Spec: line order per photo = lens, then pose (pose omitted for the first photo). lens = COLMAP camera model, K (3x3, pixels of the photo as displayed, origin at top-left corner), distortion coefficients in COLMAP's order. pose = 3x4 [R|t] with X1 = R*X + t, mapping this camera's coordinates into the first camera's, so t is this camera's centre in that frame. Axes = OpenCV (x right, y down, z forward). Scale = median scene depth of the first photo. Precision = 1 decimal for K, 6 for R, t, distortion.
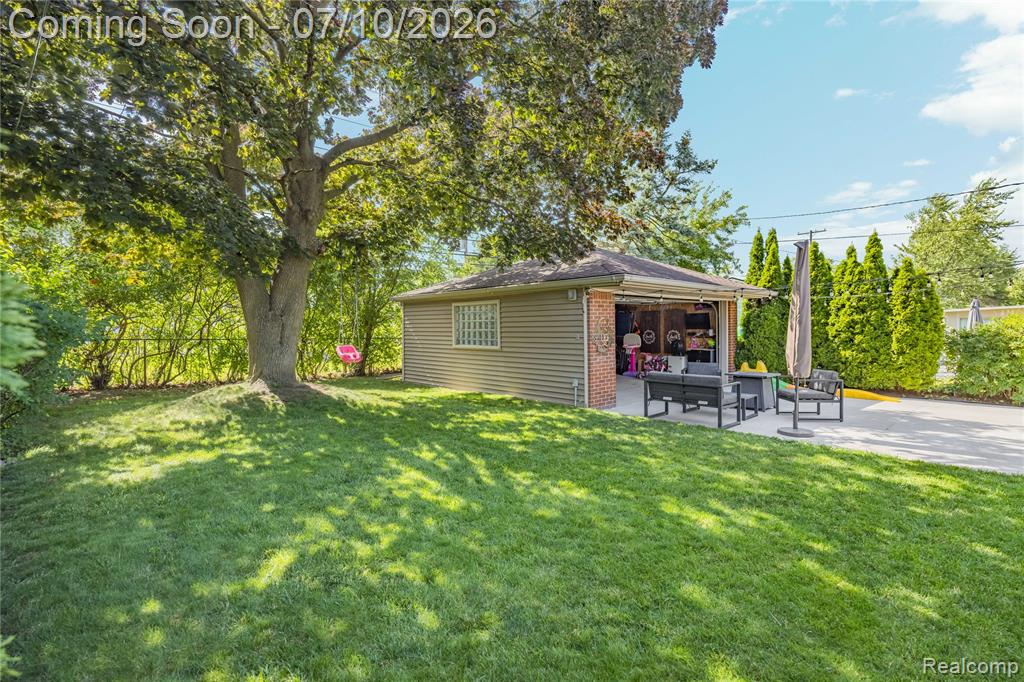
lens RADIAL K [[483.4, 0, 521.3], [0, 483.4, 340.0], [0, 0, 1]] dist [-0.002927, -0.003193]
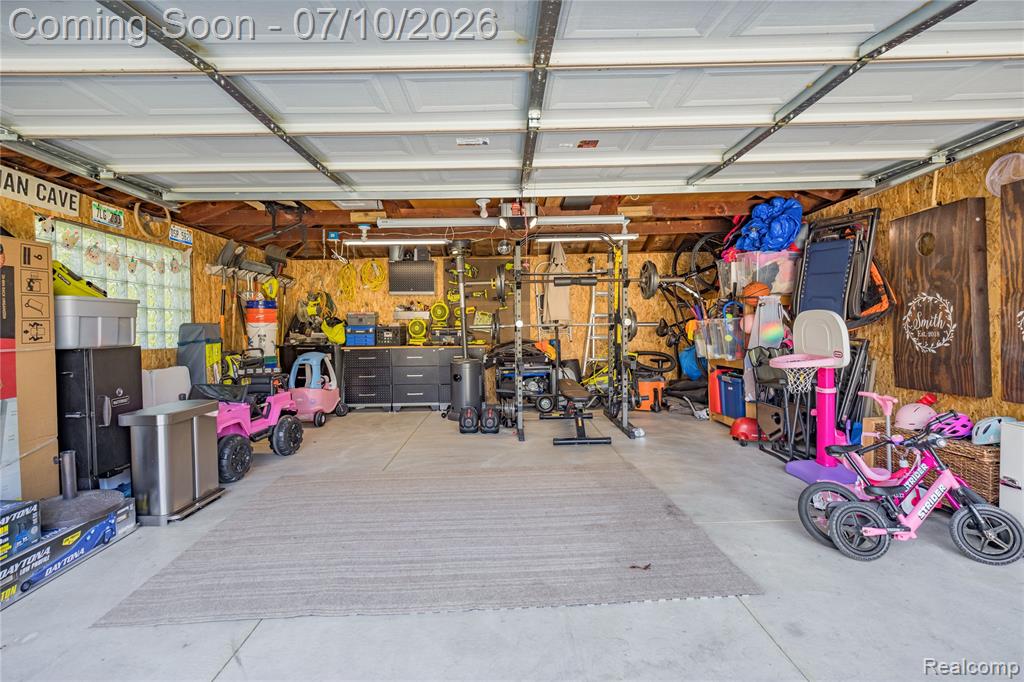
lens RADIAL K [[483.4, 0, 507.3], [0, 483.4, 337.3], [0, 0, 1]] dist [-0.002927, -0.003193]
pose [[0.731060, 0.000565, -0.682313, 0.360217], [-0.003367, 0.999990, -0.002781, 0.002675], [0.682305, 0.004331, 0.731055, 0.916590]]
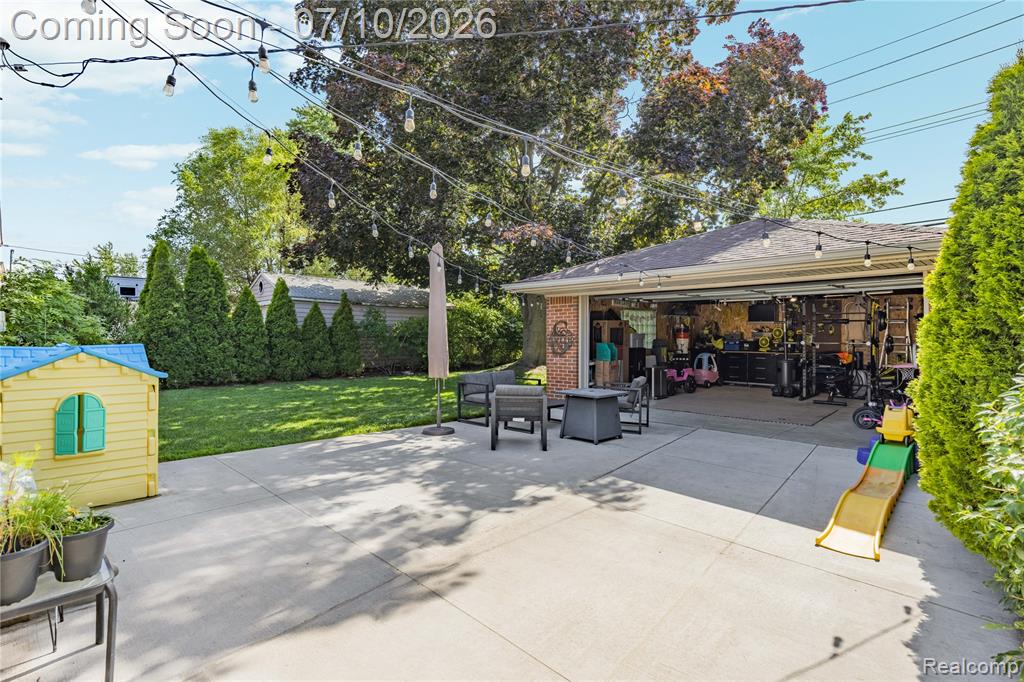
lens RADIAL K [[517.3, 0, 514.8], [0, 517.3, 338.4], [0, 0, 1]] dist [-0.000481, 0.000702]
pose [[0.028621, 0.011700, -0.999522, 1.019733], [-0.031202, 0.999455, 0.010806, -0.013630], [0.999103, 0.030877, 0.028970, 0.685913]]
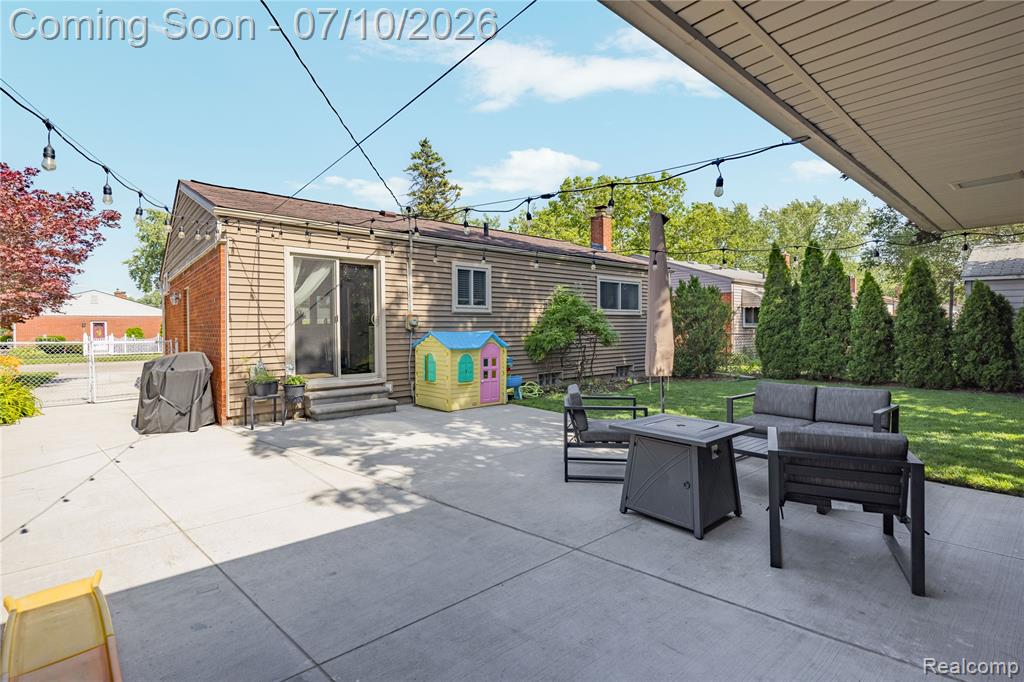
lens RADIAL K [[483.4, 0, 508.7], [0, 483.4, 336.1], [0, 0, 1]] dist [-0.002927, -0.003193]
pose [[-0.998813, -0.000706, 0.048714, 0.482878], [0.001315, 0.999140, 0.041455, -0.015080], [-0.048702, 0.041470, -0.997952, 1.115878]]
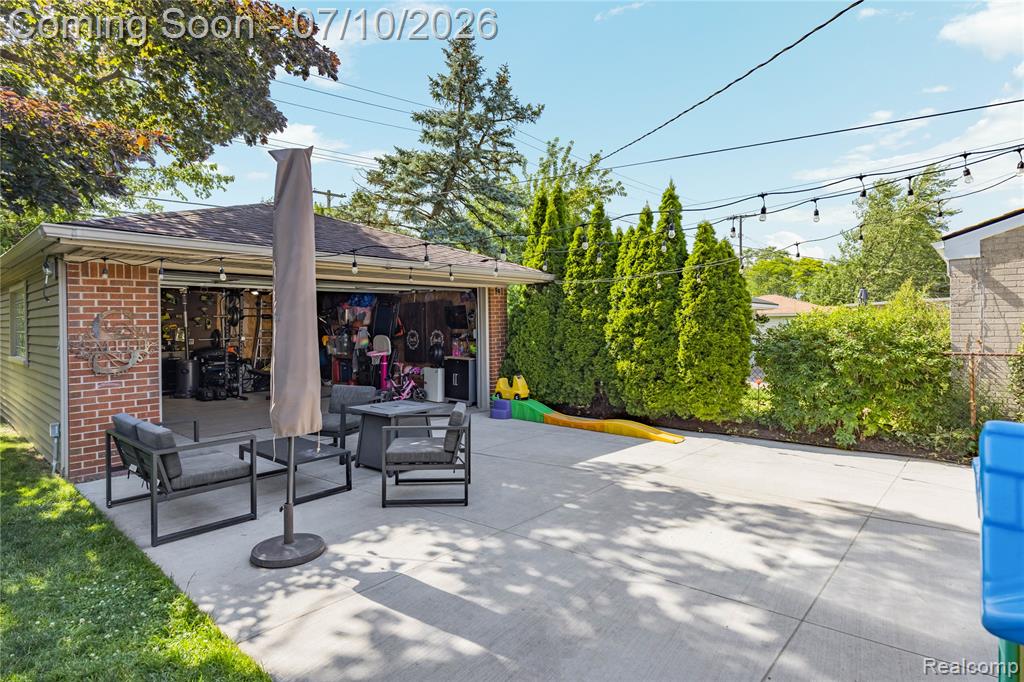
lens RADIAL K [[535.1, 0, 515.4], [0, 535.1, 325.4], [0, 0, 1]] dist [-0.006860, -0.002543]
pose [[0.996426, -0.002377, 0.084434, 0.456938], [0.004446, 0.999694, -0.024327, -0.009697], [-0.084350, 0.024616, 0.996132, 0.276301]]
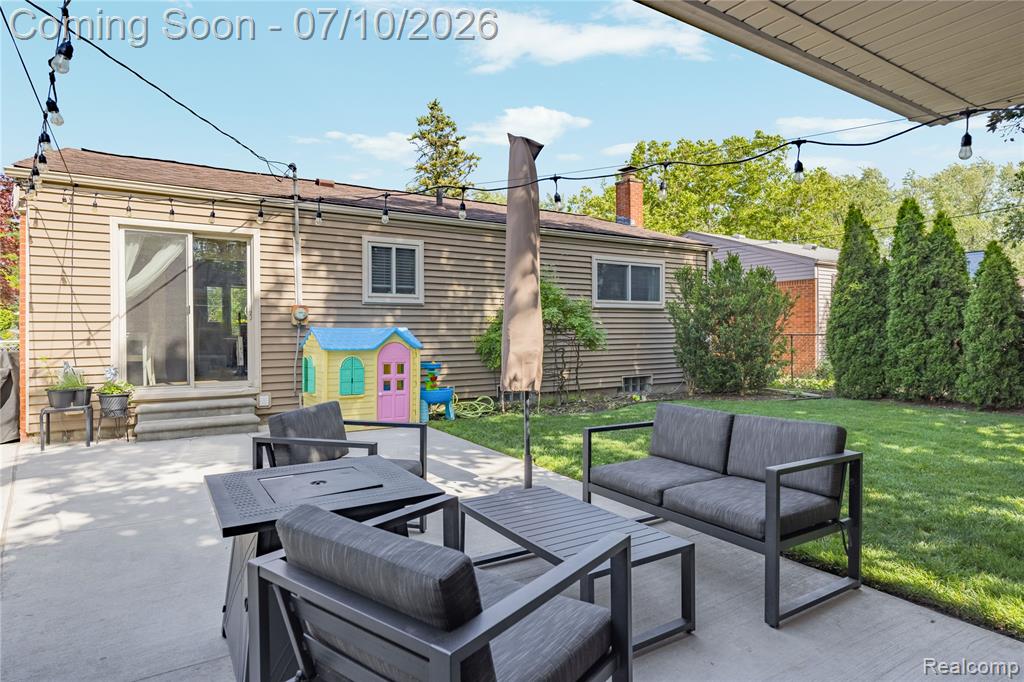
lens RADIAL K [[566.6, 0, 508.5], [0, 566.6, 335.9], [0, 0, 1]] dist [-0.000481, -0.003236]
pose [[-0.979058, -0.002702, 0.203565, 0.283403], [0.003699, 0.999511, 0.031056, -0.000709], [-0.203549, 0.031159, -0.978569, 0.978794]]
